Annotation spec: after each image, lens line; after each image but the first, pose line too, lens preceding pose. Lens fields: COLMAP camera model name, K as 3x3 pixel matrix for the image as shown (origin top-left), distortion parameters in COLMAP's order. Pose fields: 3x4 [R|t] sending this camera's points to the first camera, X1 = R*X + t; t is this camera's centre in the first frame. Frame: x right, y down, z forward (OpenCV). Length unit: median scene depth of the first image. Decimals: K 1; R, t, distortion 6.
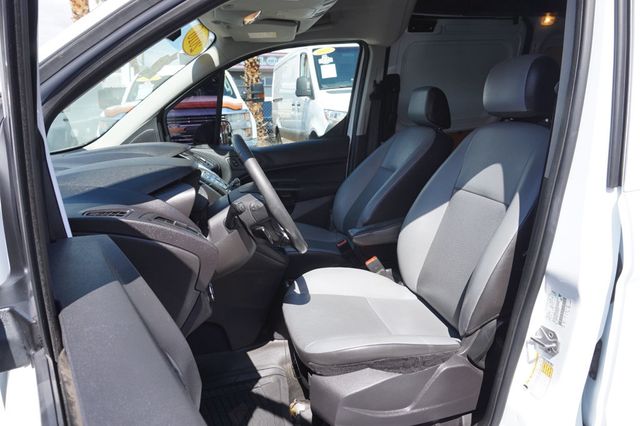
lens RADIAL K [[429.3, 0, 319.4], [0, 429.3, 213.3], [0, 0, 1]] dist [-0.046987, 0.027707]
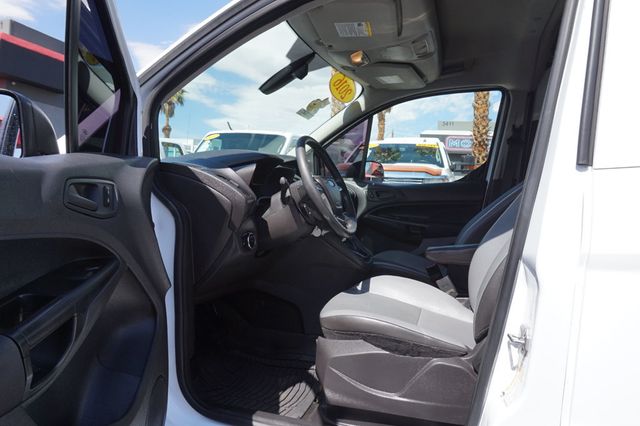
lens RADIAL K [[429.3, 0, 319.3], [0, 429.3, 212.2], [0, 0, 1]] dist [-0.046987, 0.027707]
pose [[0.853675, 0.091925, -0.512628, 0.372133], [-0.187690, 0.972461, -0.138174, 0.150280], [0.485810, 0.214171, 0.847420, -0.020303]]
